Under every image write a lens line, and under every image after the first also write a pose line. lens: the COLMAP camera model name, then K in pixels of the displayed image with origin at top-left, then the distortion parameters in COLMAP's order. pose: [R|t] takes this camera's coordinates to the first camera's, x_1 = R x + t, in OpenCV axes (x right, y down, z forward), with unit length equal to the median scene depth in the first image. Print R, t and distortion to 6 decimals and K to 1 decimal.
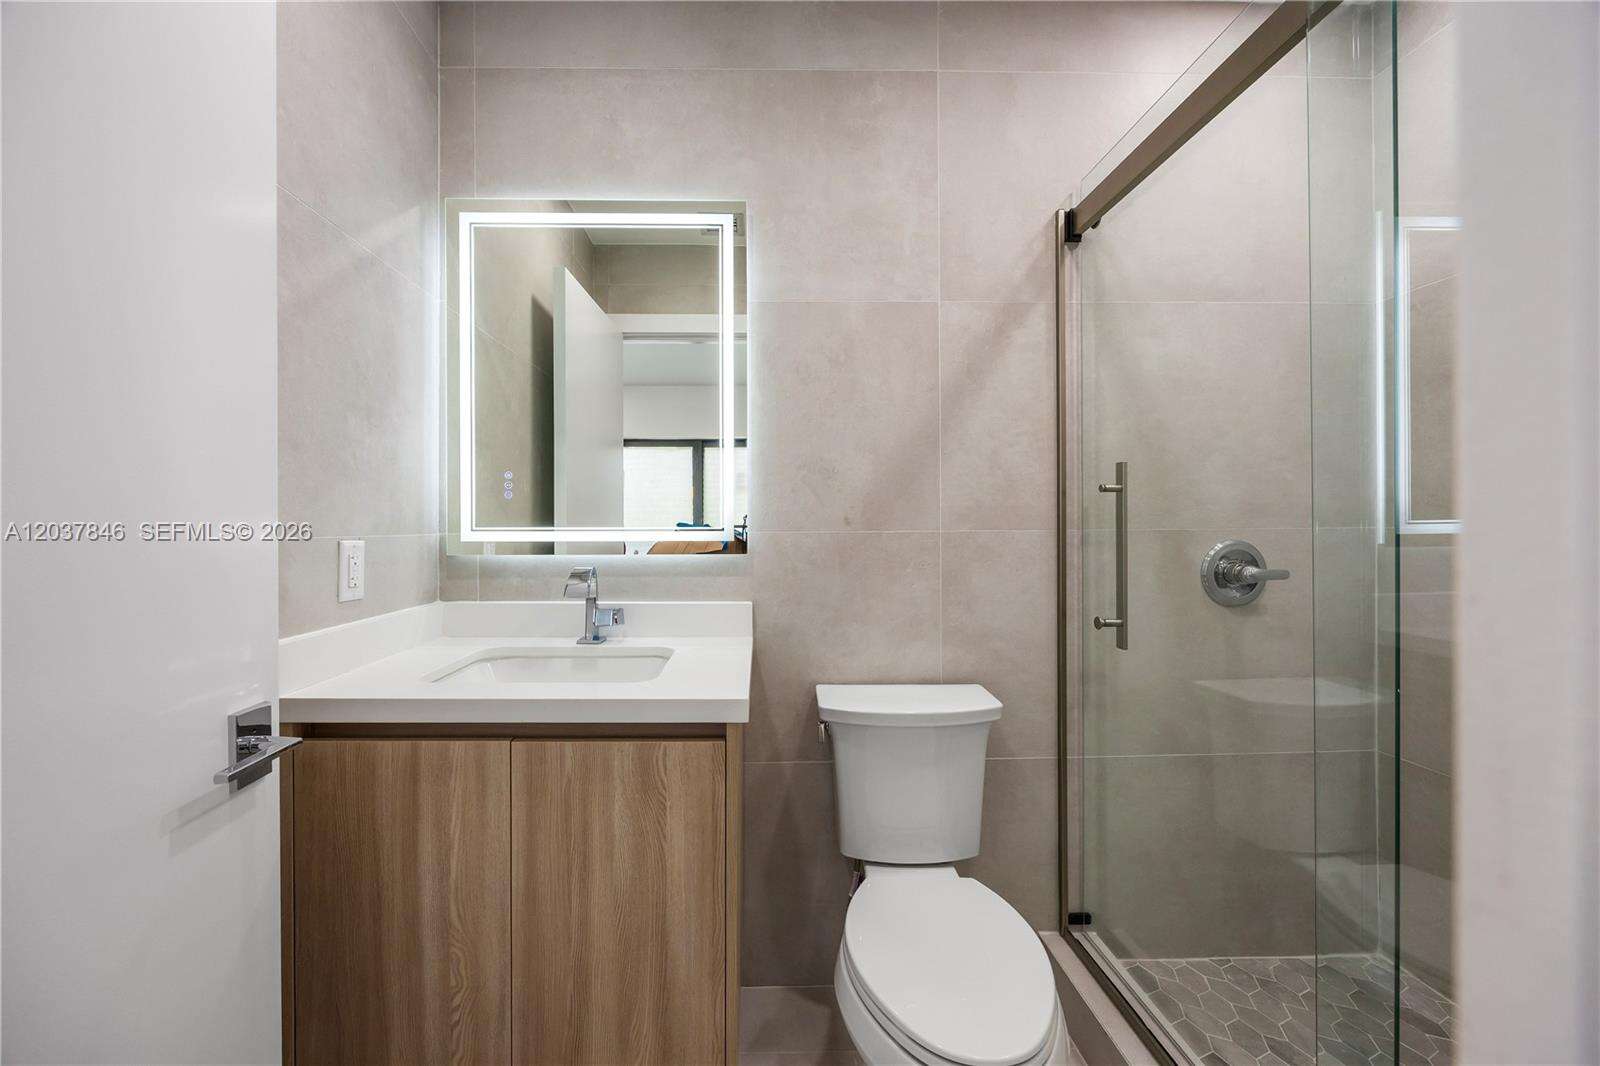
lens RADIAL K [[629.1, 0, 738.7], [0, 629.1, 525.8], [0, 0, 1]] dist [-0.001818, 0.000640]
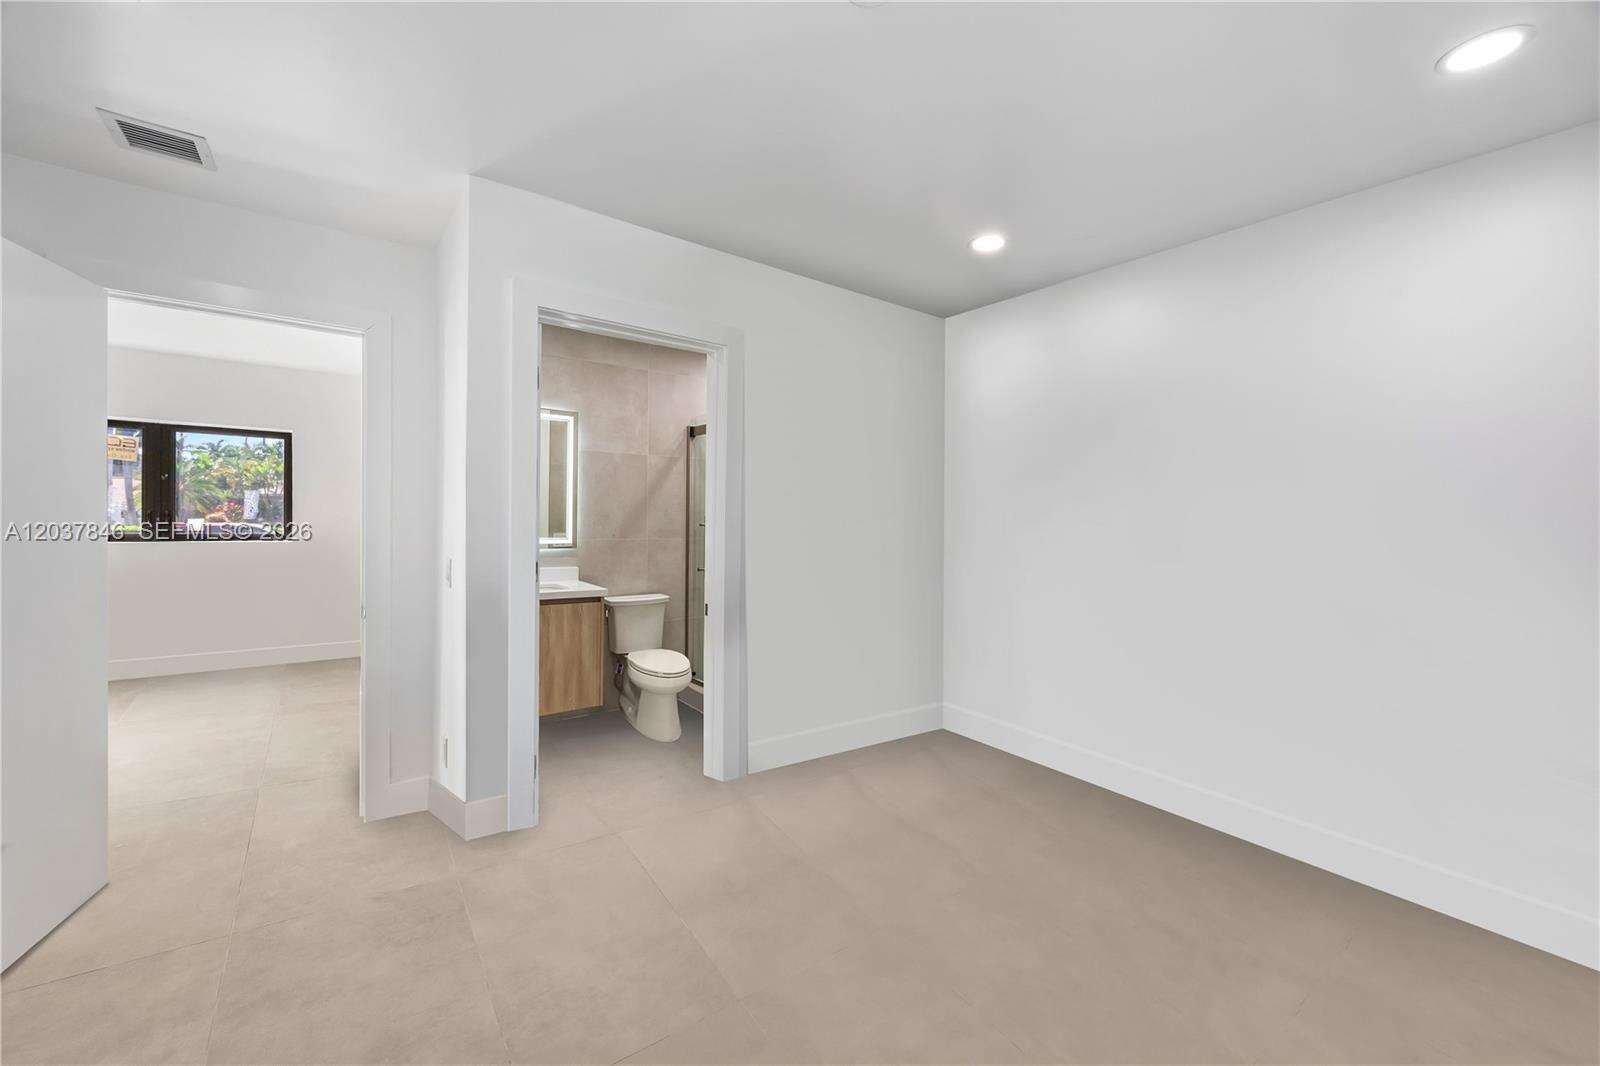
lens RADIAL K [[629.1, 0, 773.6], [0, 629.1, 509.4], [0, 0, 1]] dist [-0.001818, 0.000640]
pose [[0.826263, 0.016663, 0.563039, -0.772998], [-0.008652, 0.999820, -0.016891, -0.078335], [-0.563219, 0.009085, 0.826258, -1.580175]]
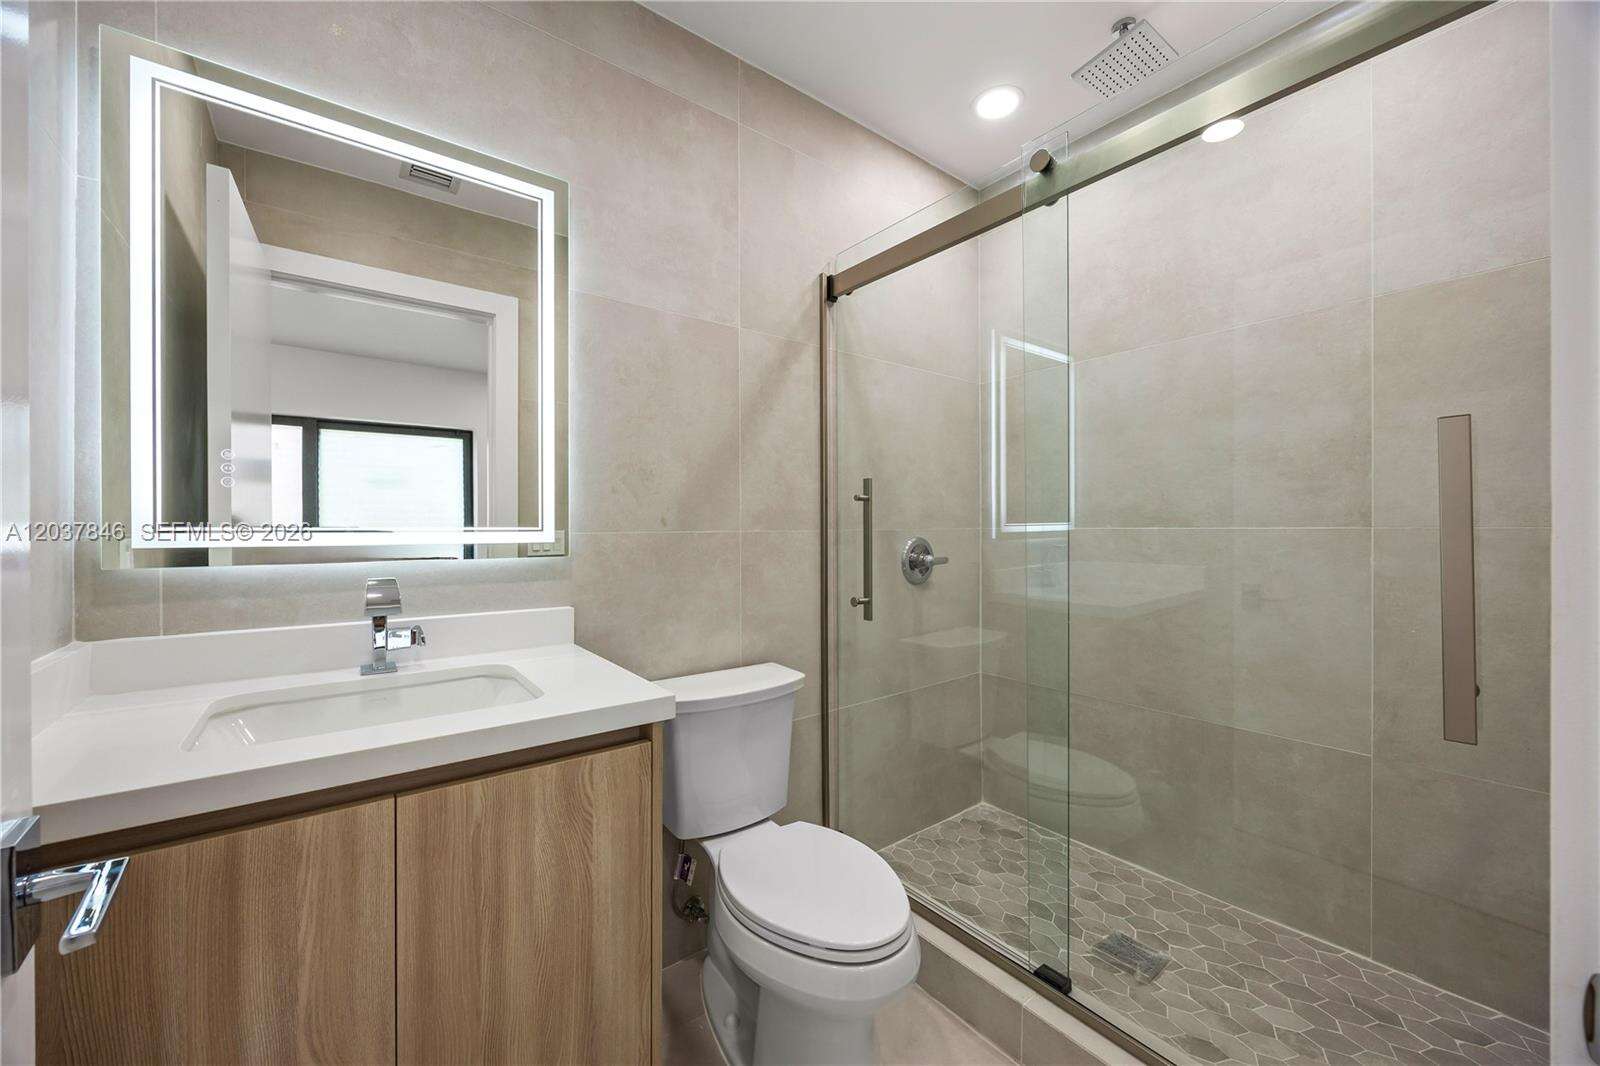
lens RADIAL K [[629.1, 0, 794.6], [0, 629.1, 525.7], [0, 0, 1]] dist [-0.001818, 0.000640]
pose [[0.794926, 0.002383, 0.606701, -0.289099], [-0.000947, 0.999996, -0.002687, 0.001501], [-0.606705, 0.001562, 0.794925, 0.043454]]
